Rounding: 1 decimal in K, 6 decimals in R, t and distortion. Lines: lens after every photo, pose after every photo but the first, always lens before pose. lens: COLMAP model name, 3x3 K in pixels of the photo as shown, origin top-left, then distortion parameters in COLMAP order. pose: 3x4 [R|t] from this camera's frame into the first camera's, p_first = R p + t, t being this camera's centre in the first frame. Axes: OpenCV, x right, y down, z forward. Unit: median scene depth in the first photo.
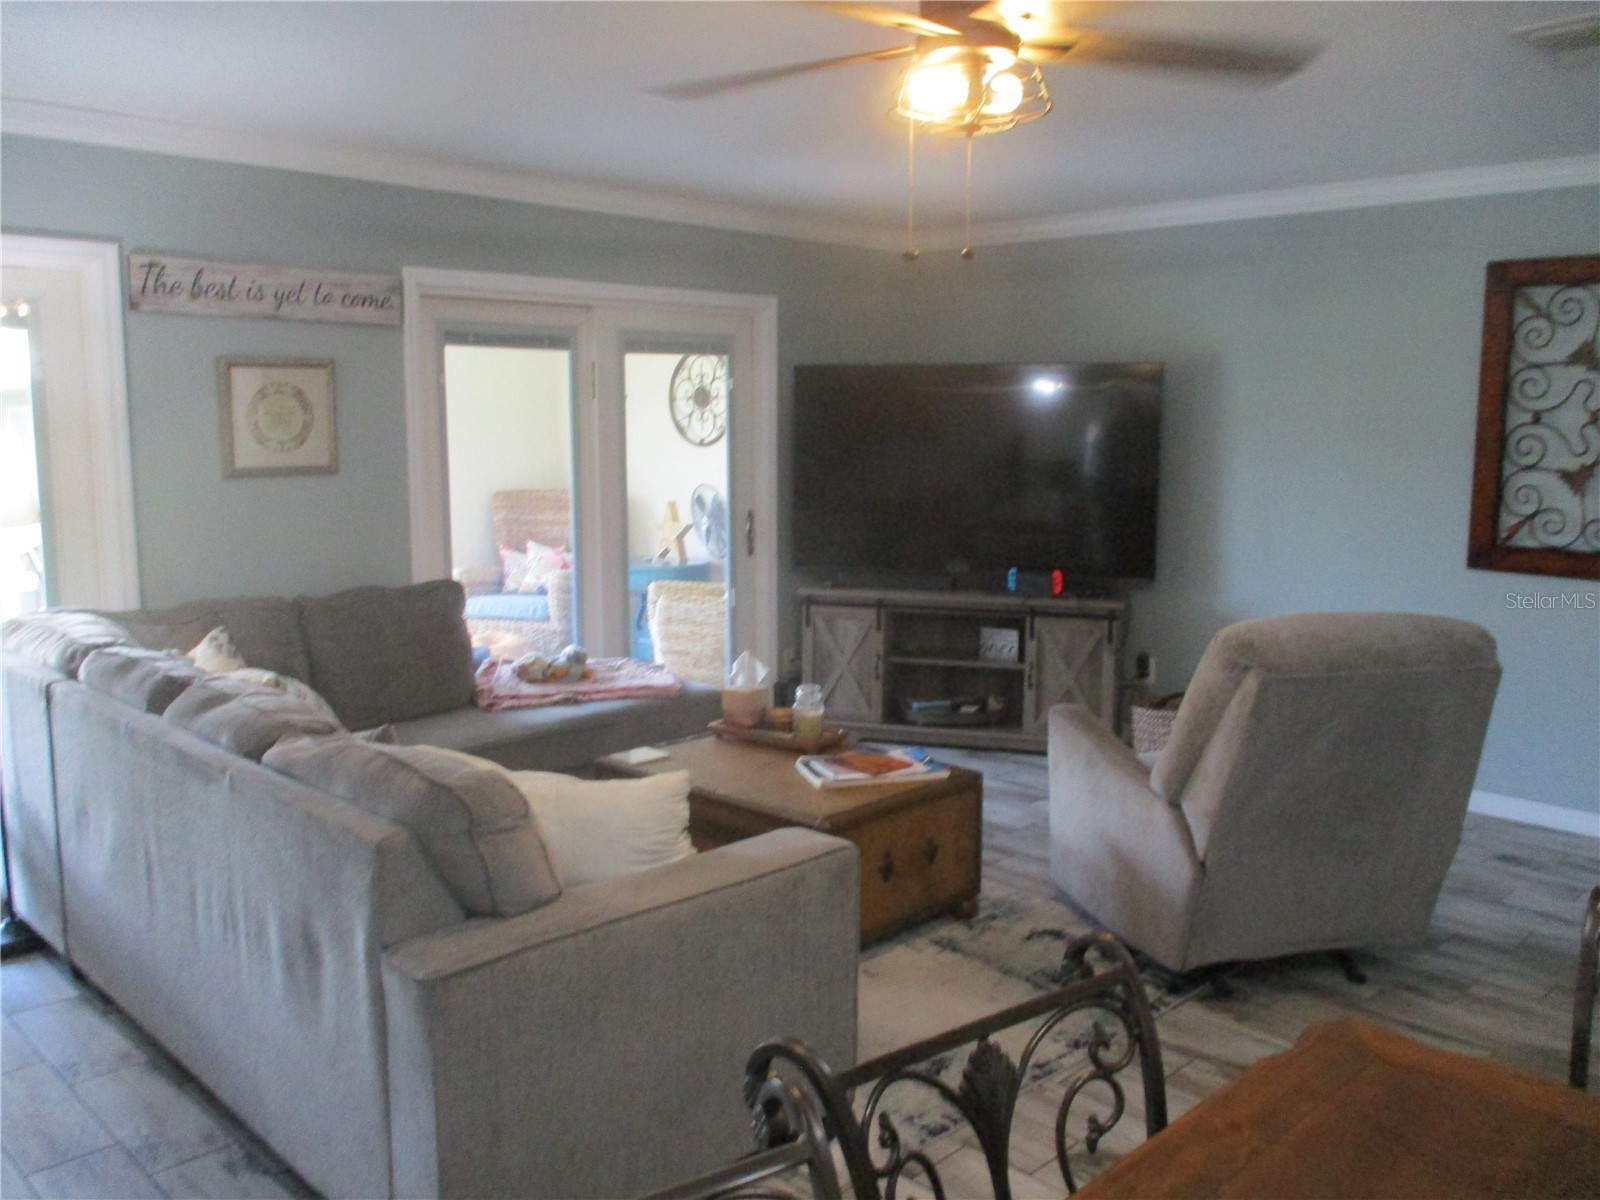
lens RADIAL K [[1336.9, 0, 800.0], [0, 1336.9, 600.0], [0, 0, 1]] dist [-0.008908, -0.006172]
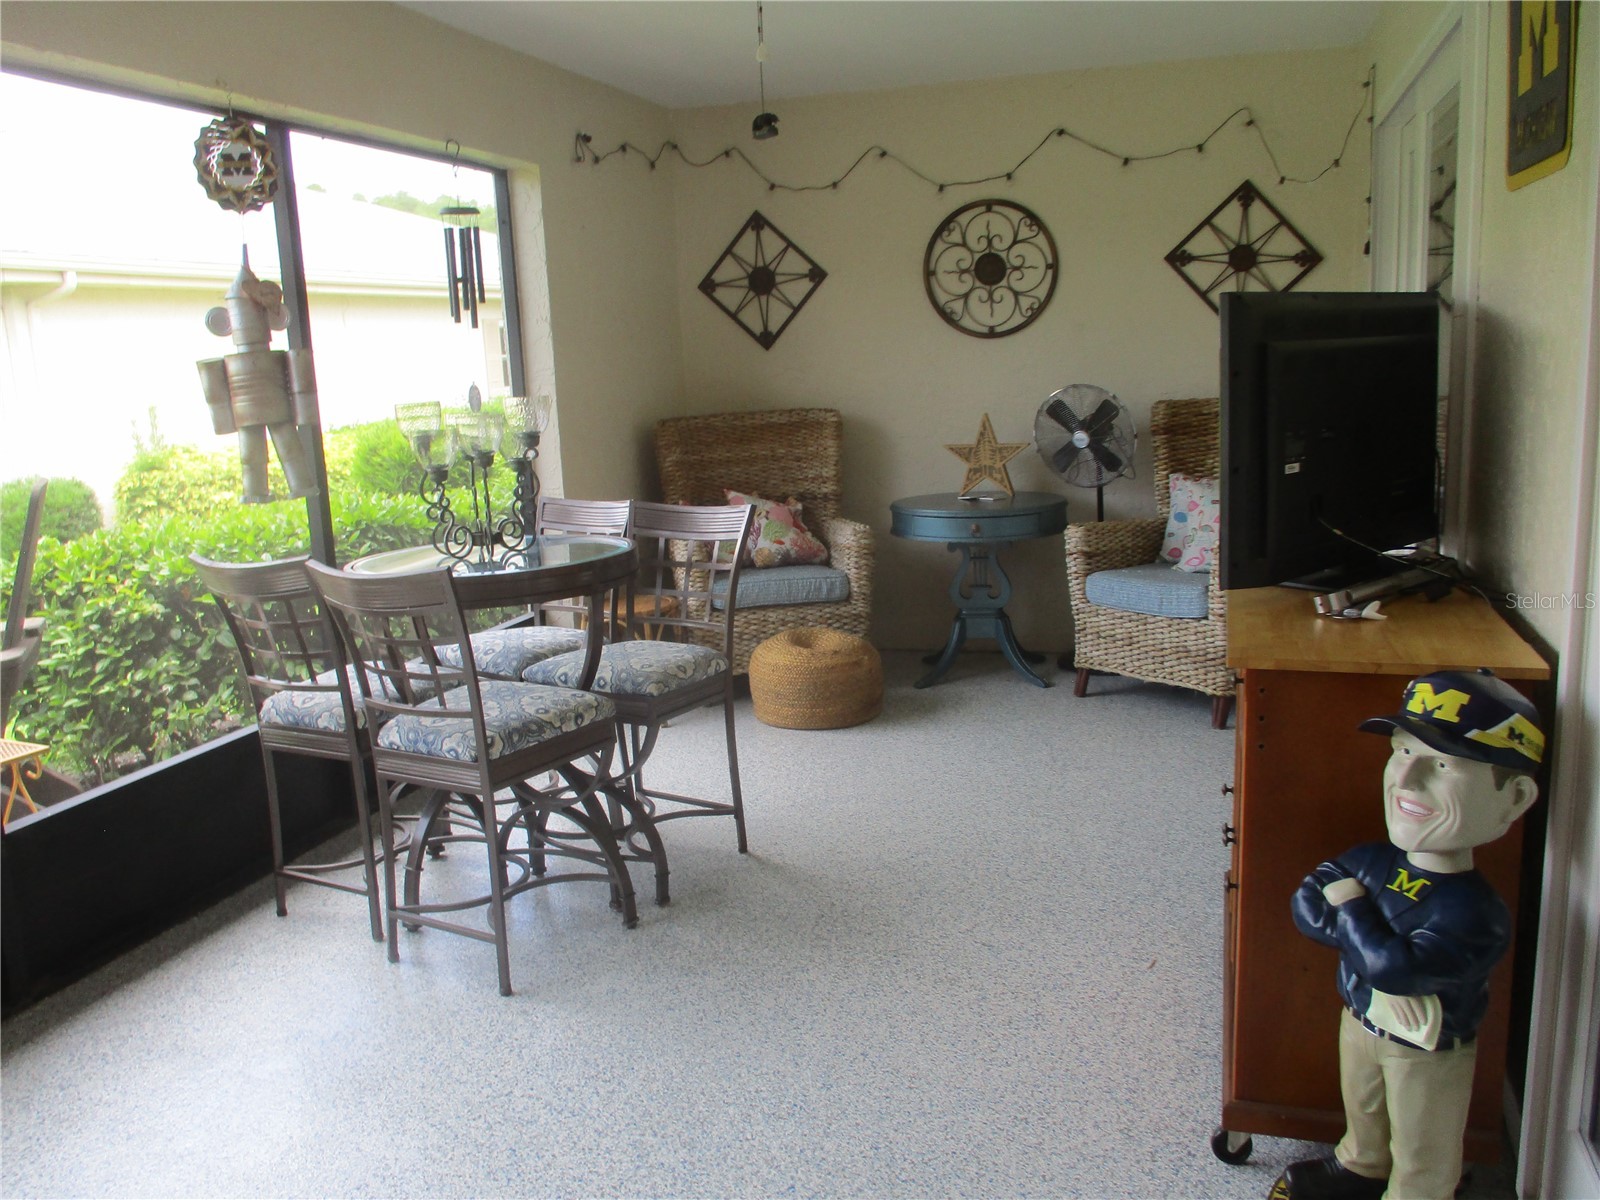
lens RADIAL K [[1336.9, 0, 800.0], [0, 1336.9, 600.0], [0, 0, 1]] dist [-0.008908, -0.006172]
pose [[0.885039, -0.121913, 0.449269, -0.869737], [0.098549, 0.992292, 0.075128, -0.065302], [-0.454965, -0.022216, 0.890232, 0.678234]]
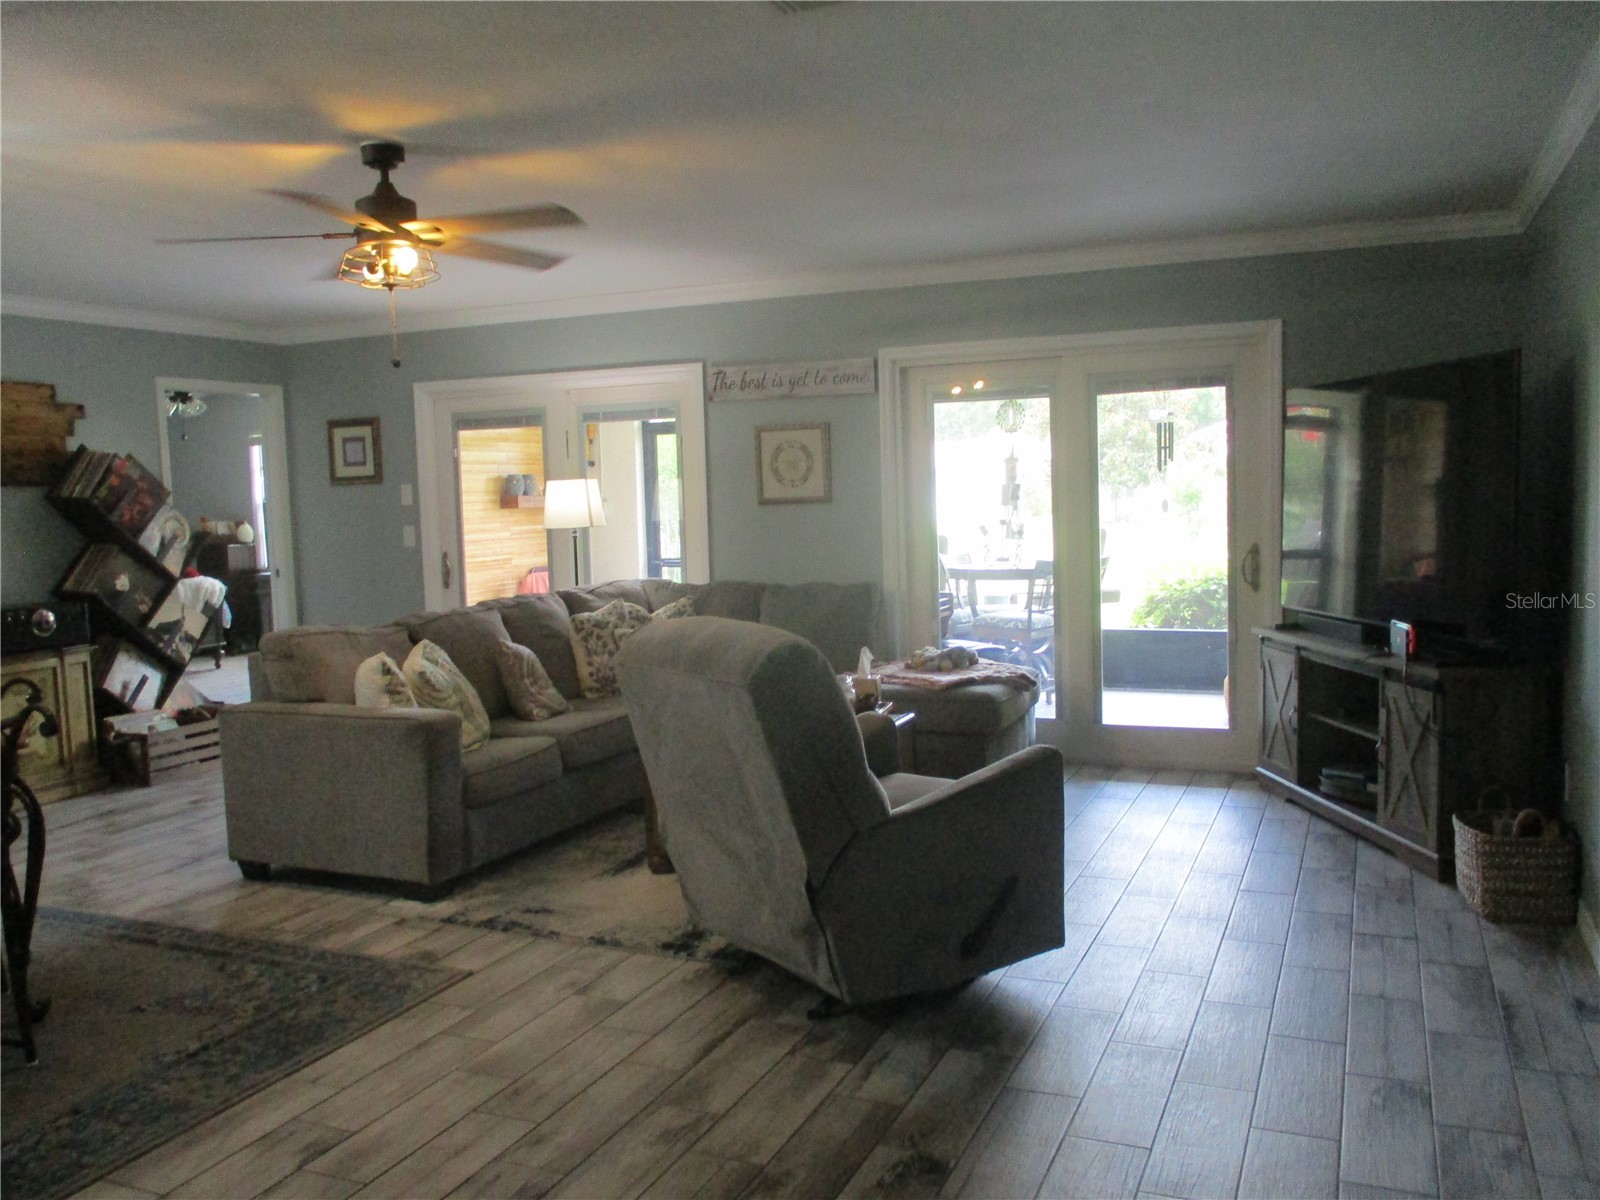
lens RADIAL K [[1336.9, 0, 800.0], [0, 1336.9, 600.0], [0, 0, 1]] dist [-0.008908, -0.006172]
pose [[0.361664, 0.054446, -0.930717, 0.959791], [-0.106318, 0.994189, 0.016846, -0.013683], [0.926227, 0.092859, 0.365351, 0.470883]]
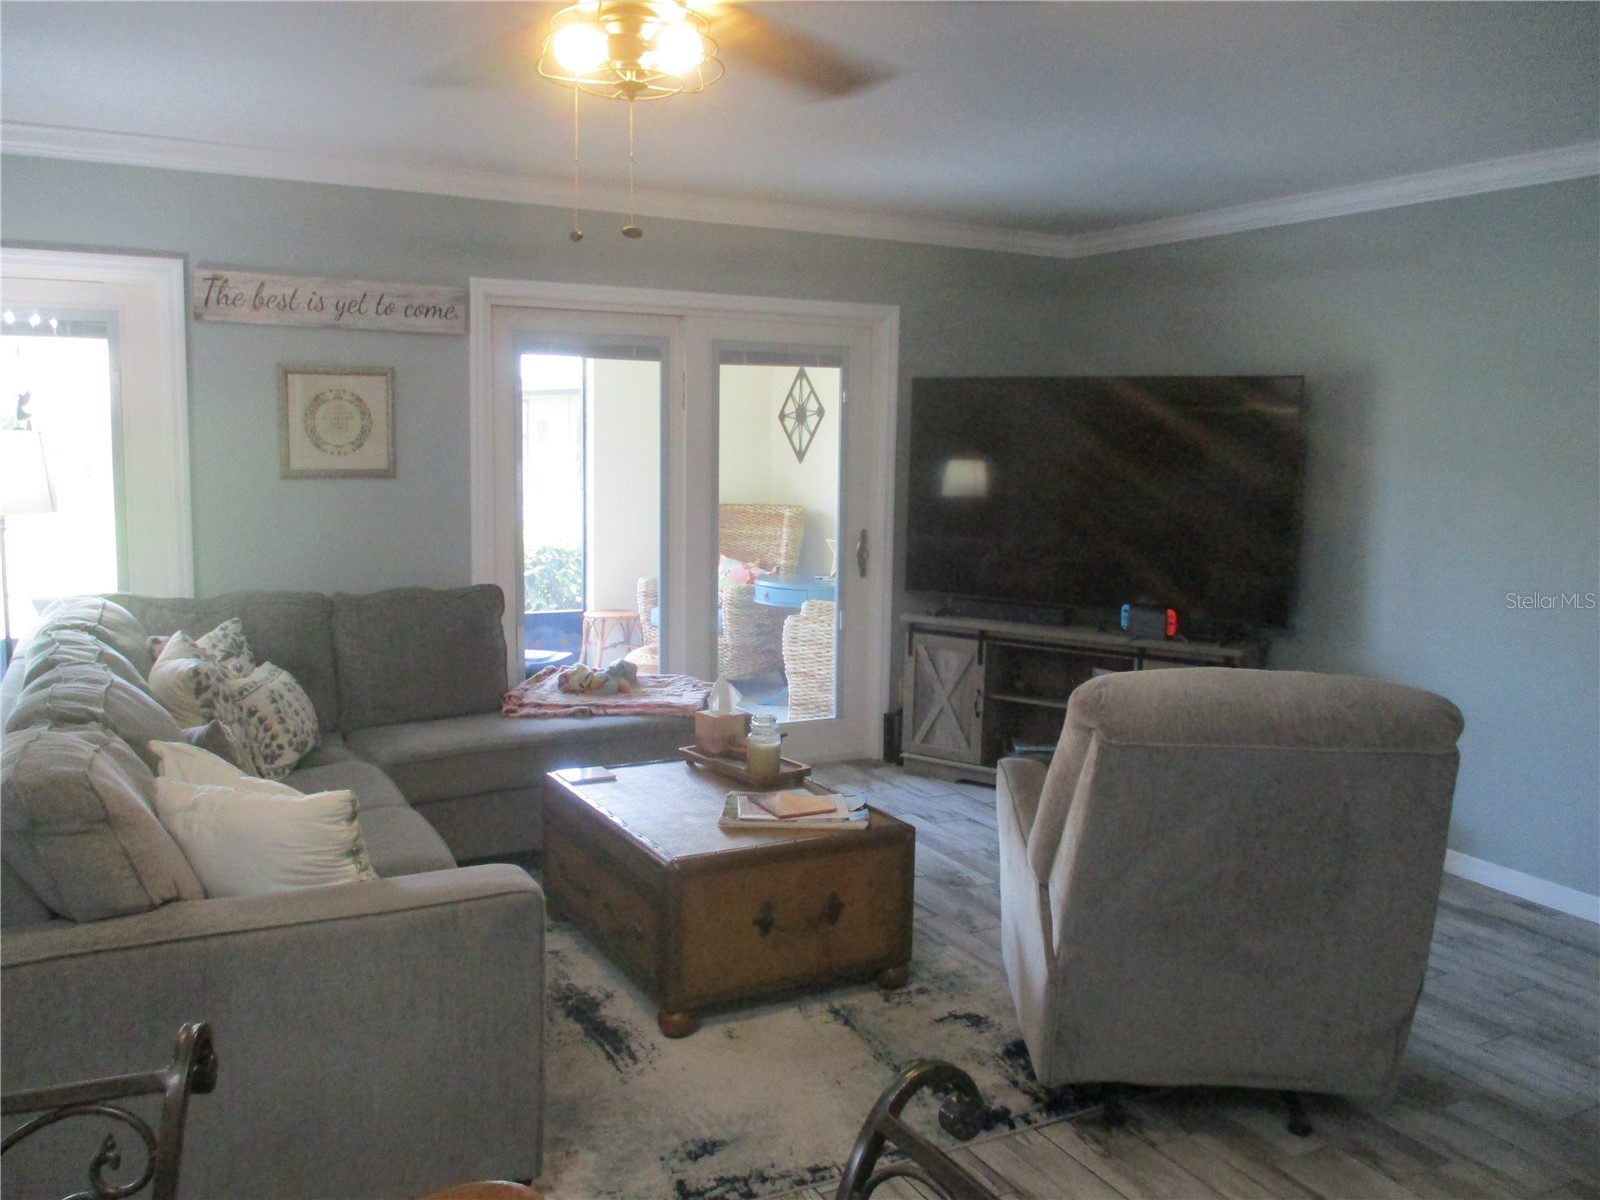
lens RADIAL K [[1336.9, 0, 800.0], [0, 1336.9, 600.0], [0, 0, 1]] dist [-0.008908, -0.006172]
pose [[0.955579, 0.051056, -0.290281, 0.260838], [-0.055756, 0.998413, -0.007938, -0.008930], [0.289415, 0.023771, 0.956909, 0.101063]]
